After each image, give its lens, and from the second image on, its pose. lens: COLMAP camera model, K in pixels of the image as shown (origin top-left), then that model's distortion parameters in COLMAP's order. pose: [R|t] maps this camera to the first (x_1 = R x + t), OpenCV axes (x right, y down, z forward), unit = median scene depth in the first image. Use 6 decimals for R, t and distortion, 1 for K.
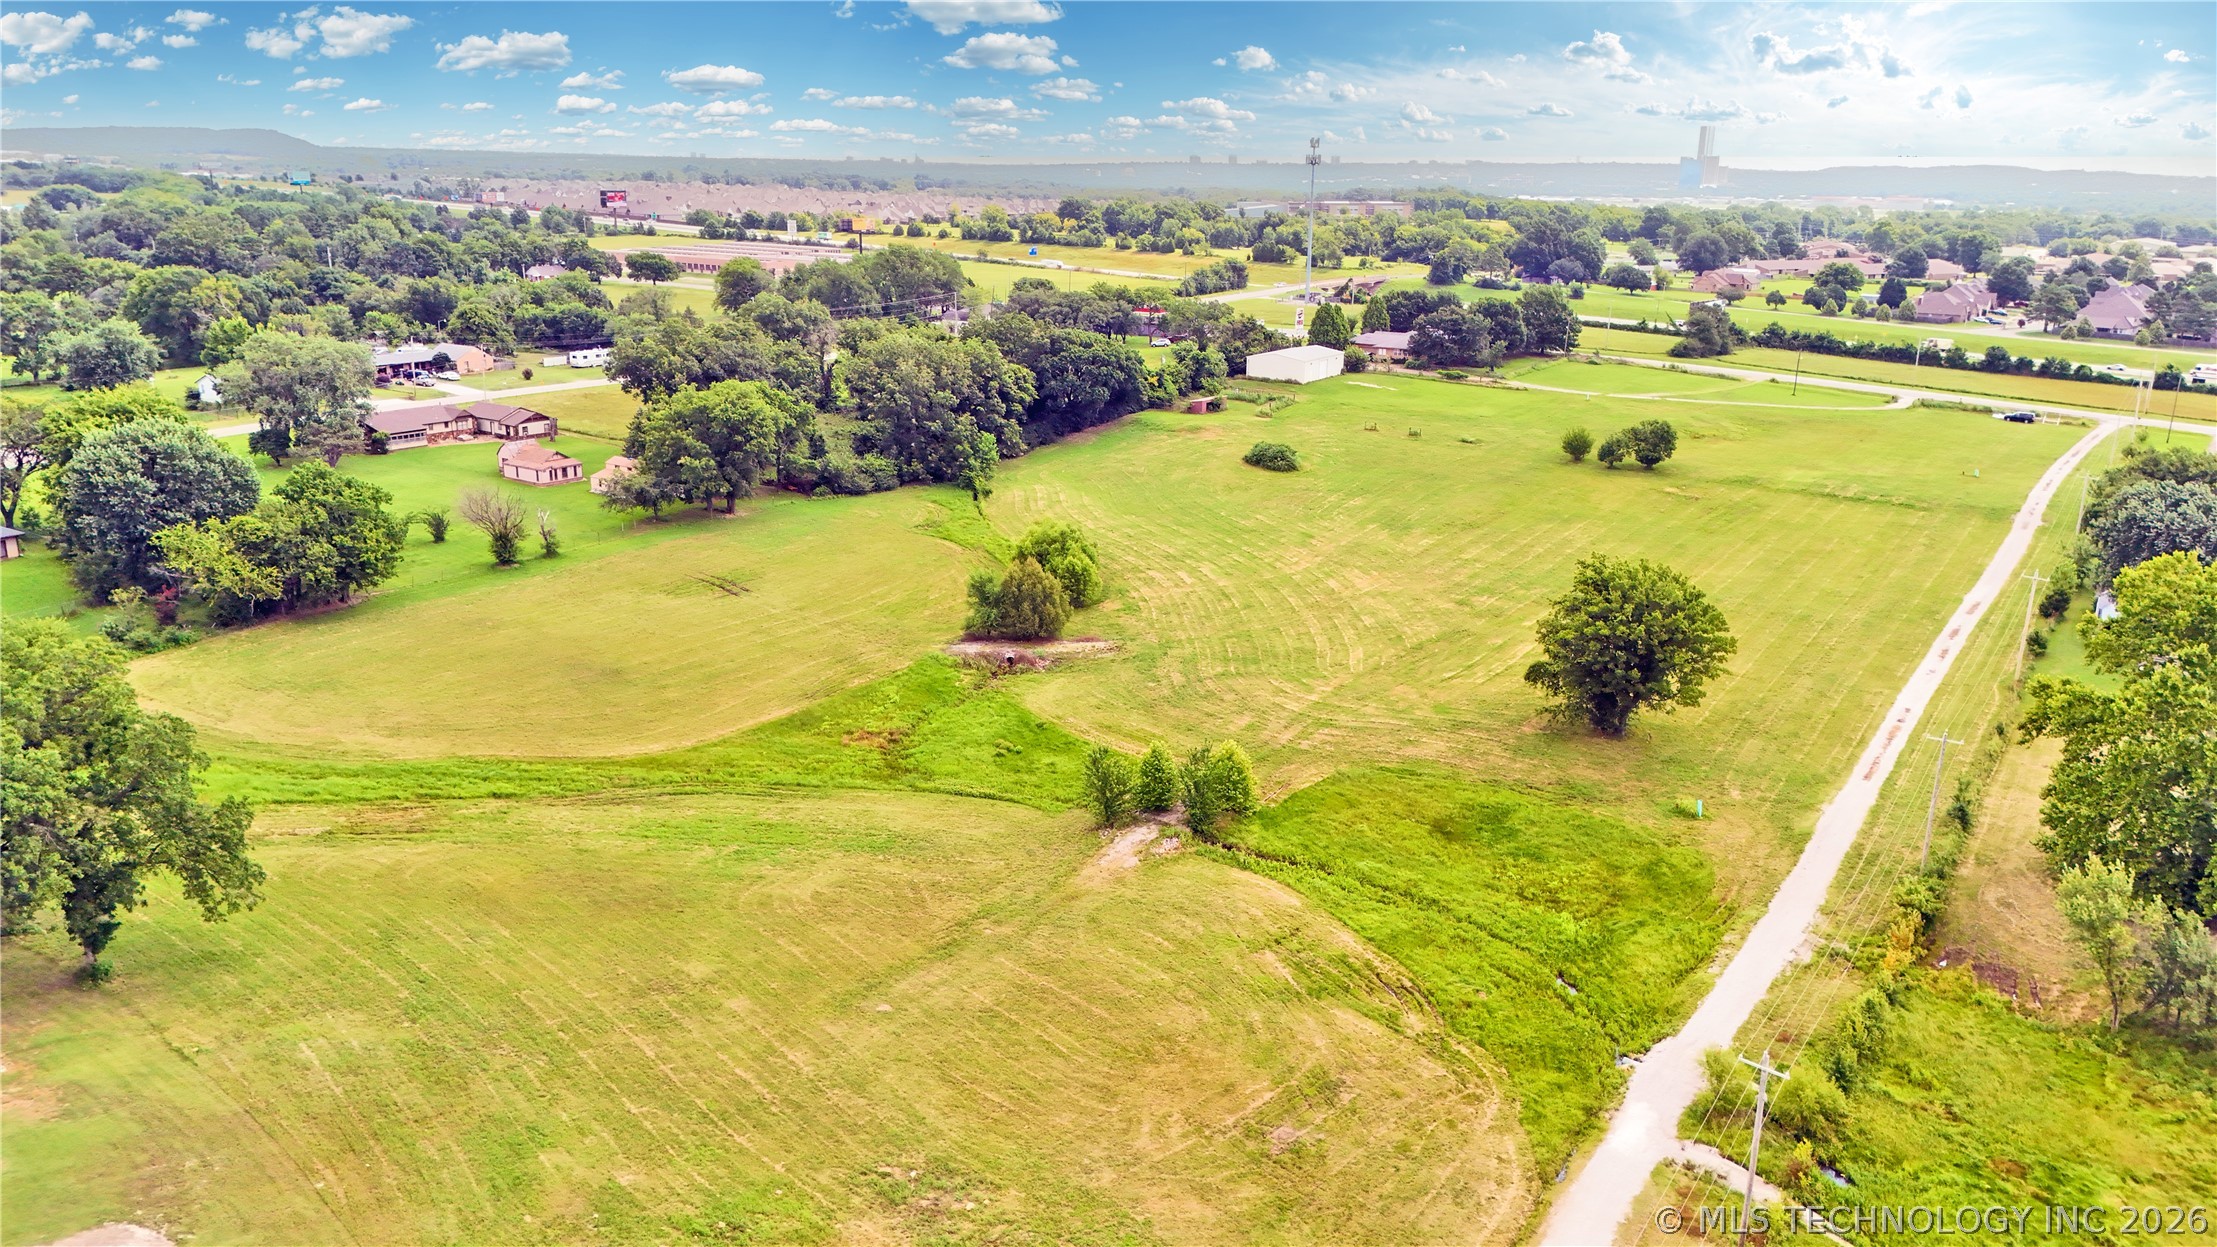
lens RADIAL K [[1614.0, 0, 1110.9], [0, 1614.0, 632.1], [0, 0, 1]] dist [0.082029, -0.098069]
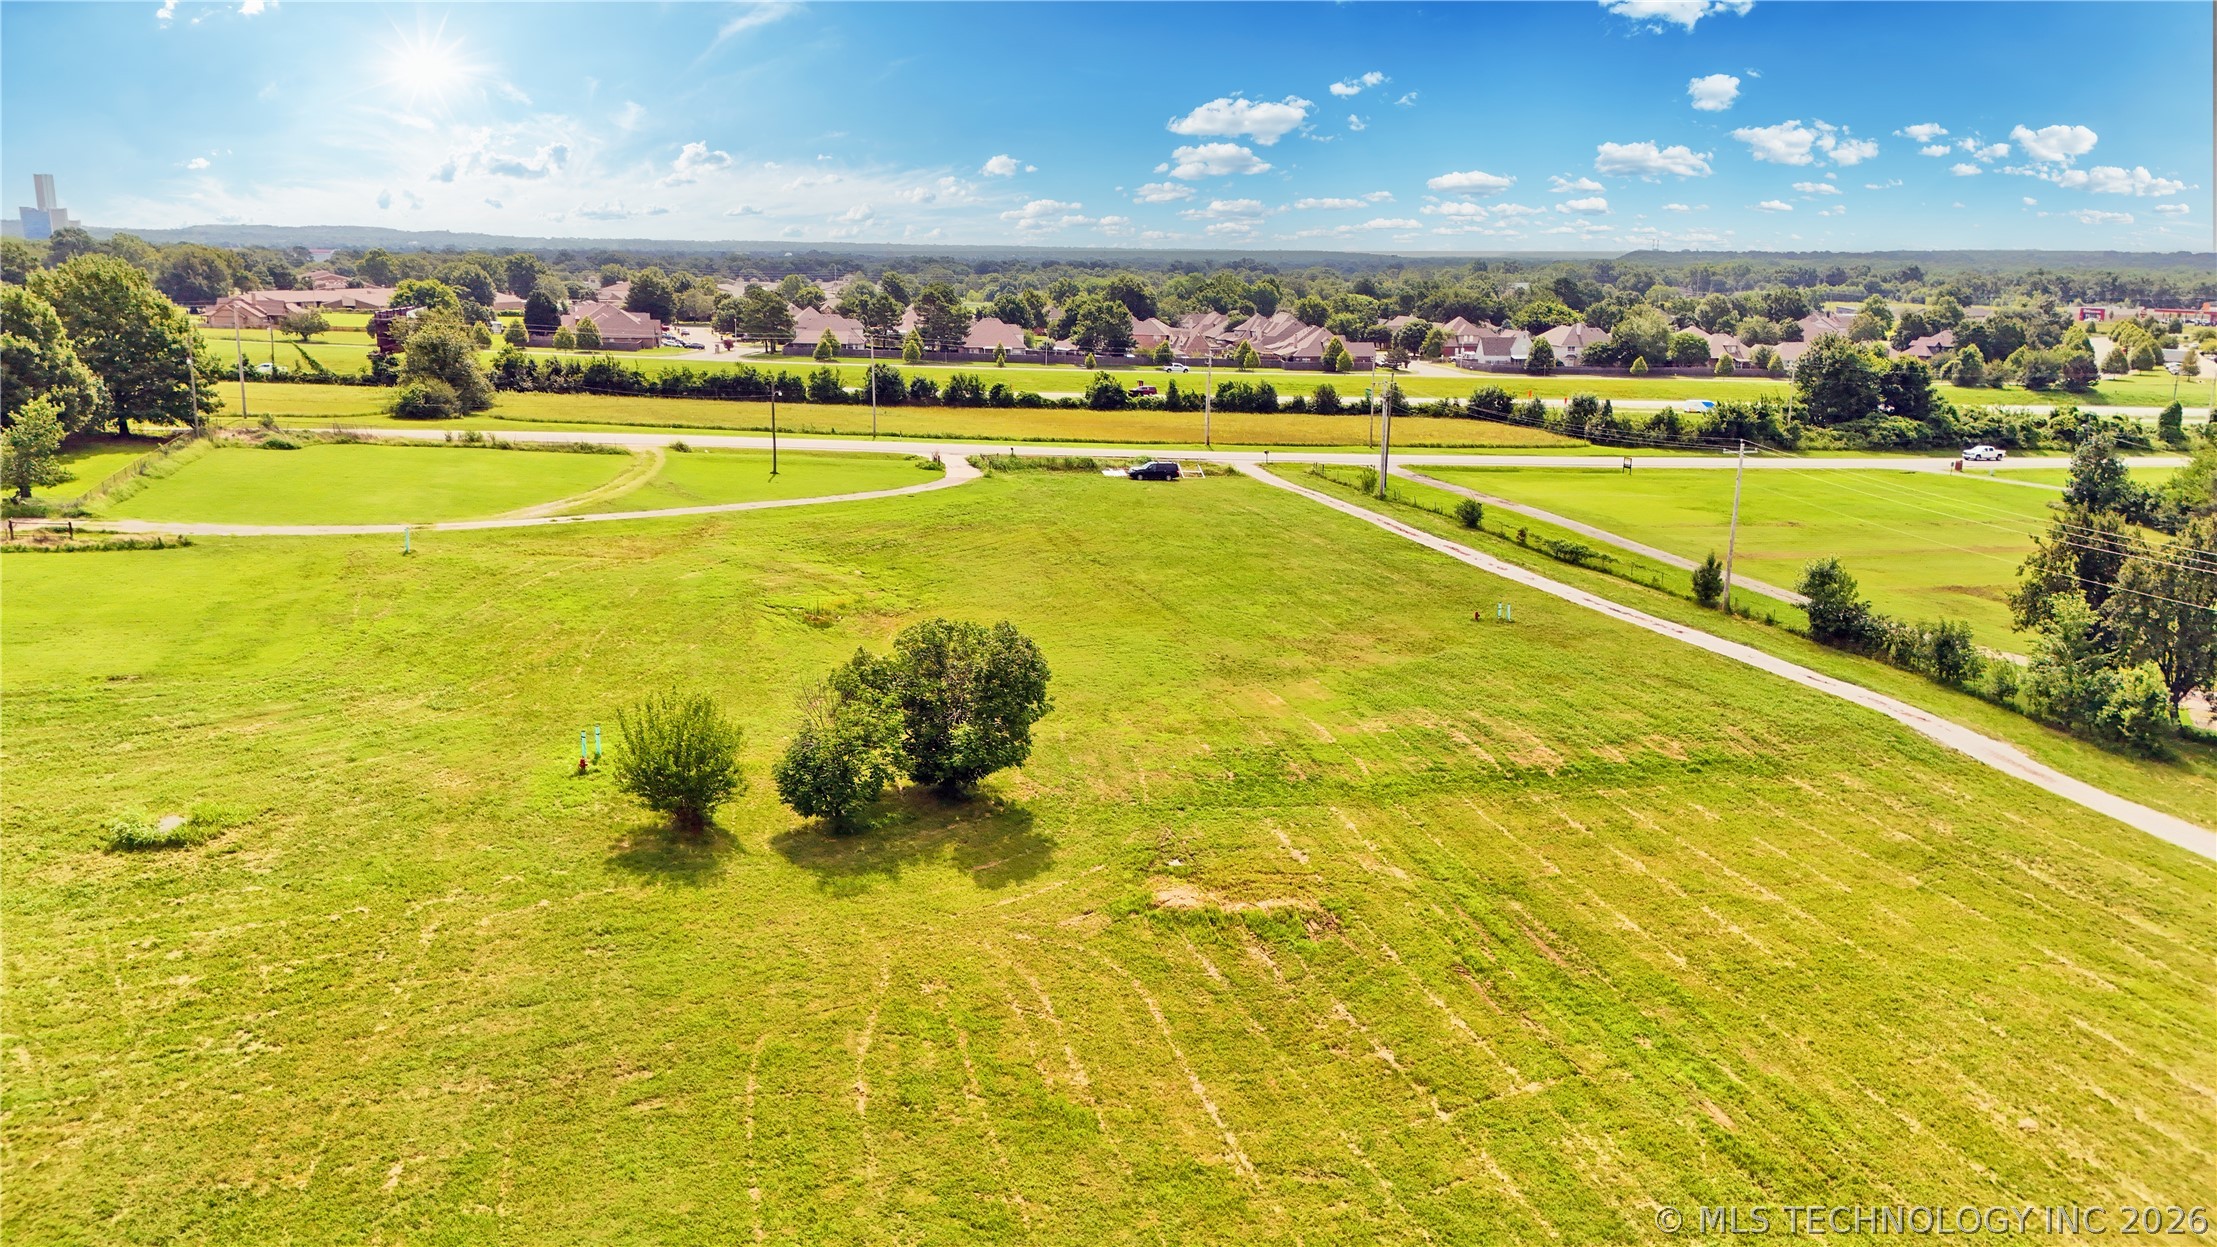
lens RADIAL K [[1614.0, 0, 1110.9], [0, 1614.0, 632.1], [0, 0, 1]] dist [0.082029, -0.098069]
pose [[0.621265, -0.185619, 0.761298, 0.097015], [0.213550, 0.974871, 0.063423, -0.090960], [-0.753940, 0.123173, 0.645292, 0.523680]]
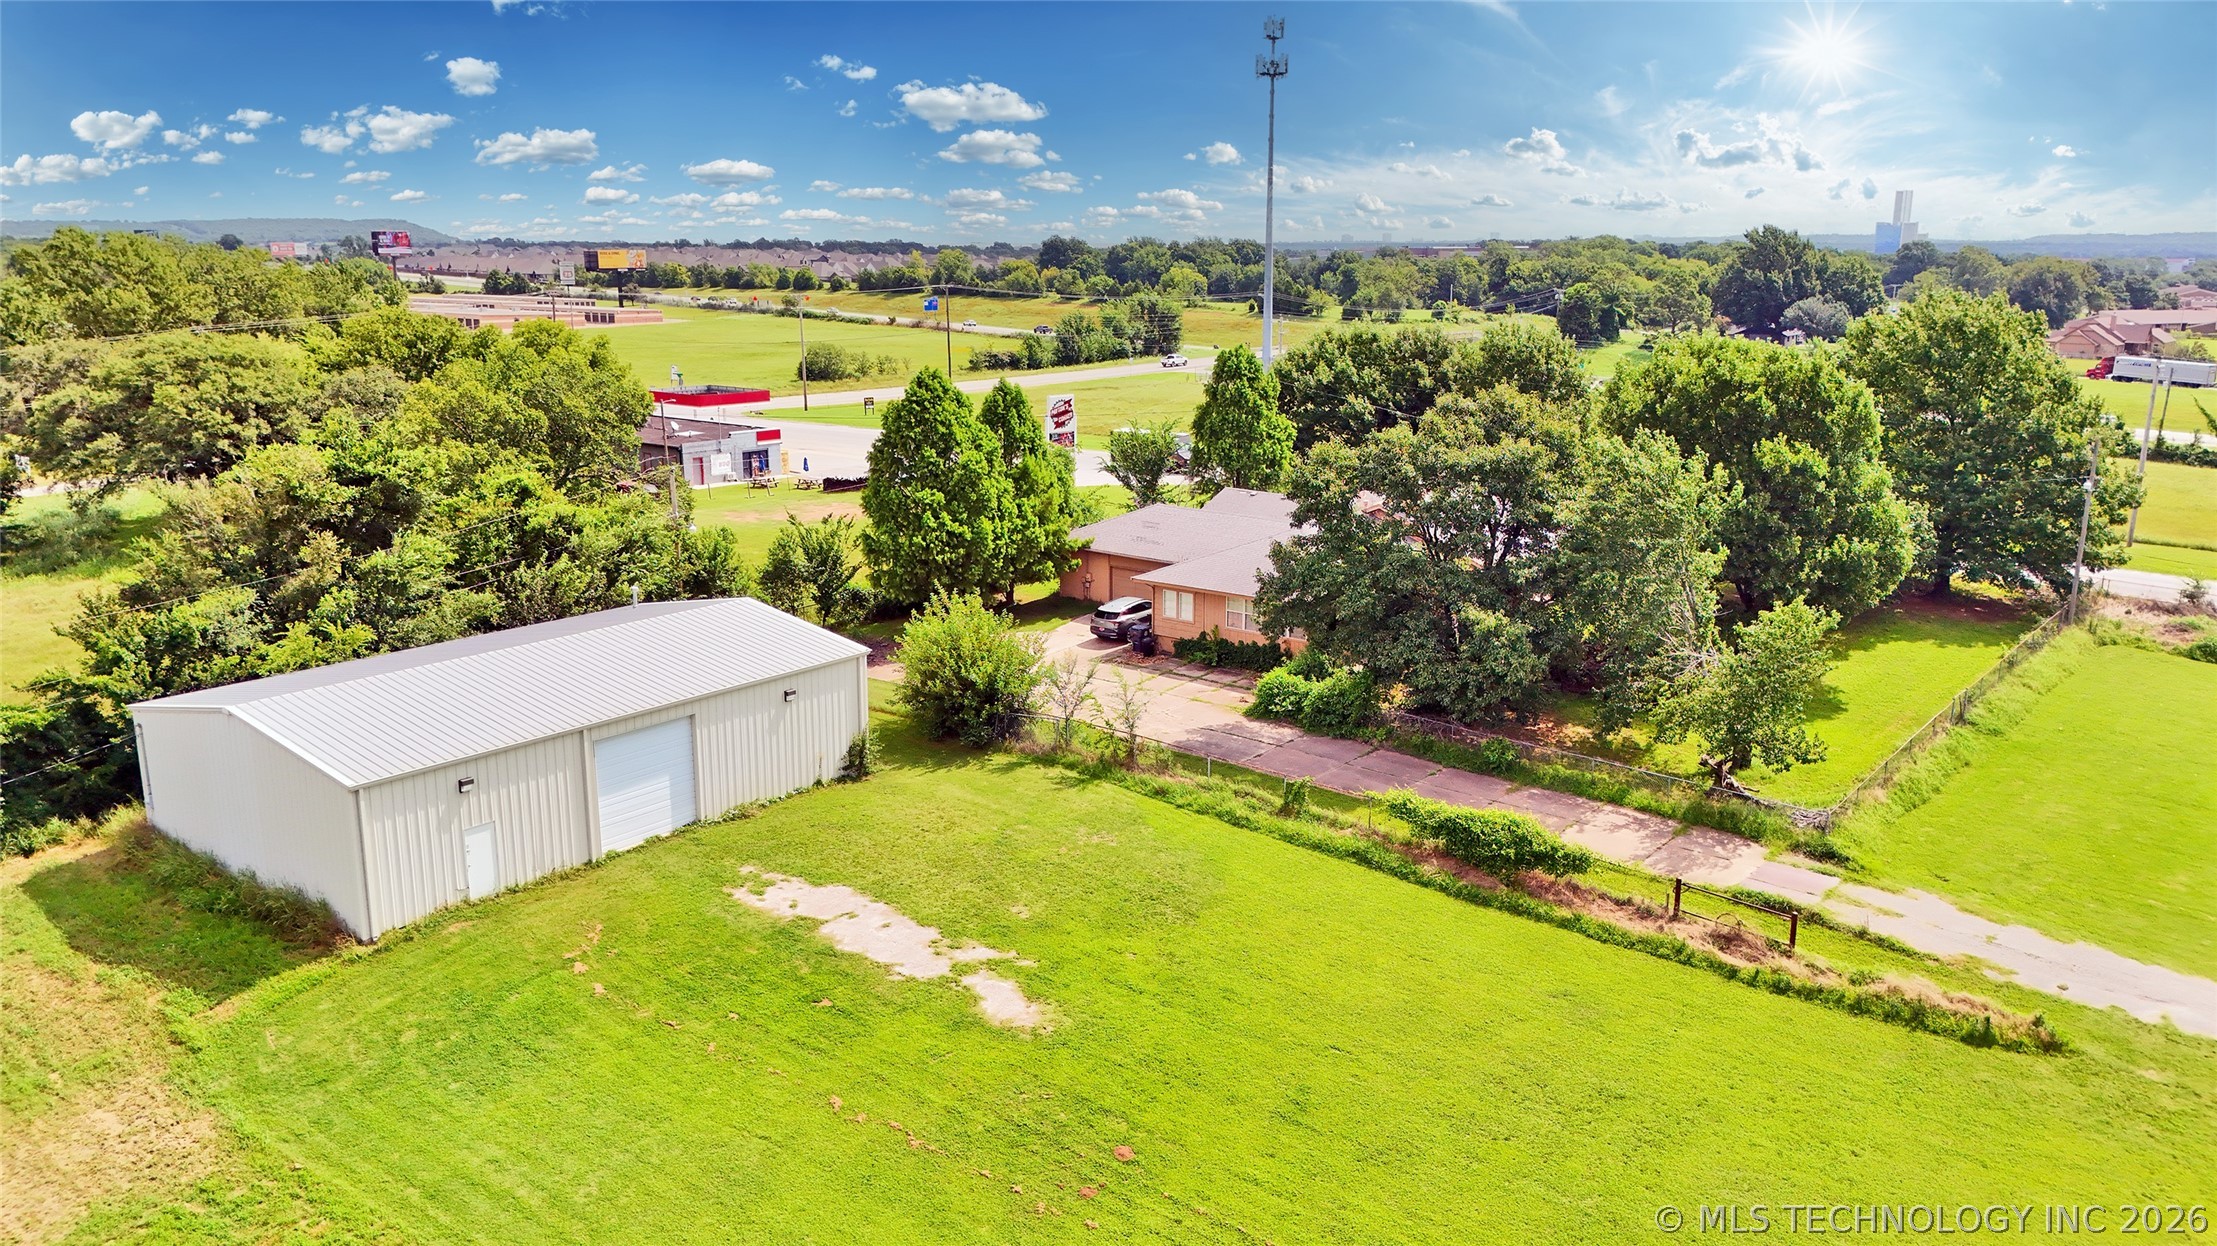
lens RADIAL K [[1660.9, 0, 1141.1], [0, 1660.9, 588.4], [0, 0, 1]] dist [0.093555, -0.109382]
pose [[0.997141, 0.003207, -0.075498, 0.155704], [-0.009232, 0.996785, -0.079590, -0.136409], [0.075000, 0.080059, 0.993965, 0.682670]]
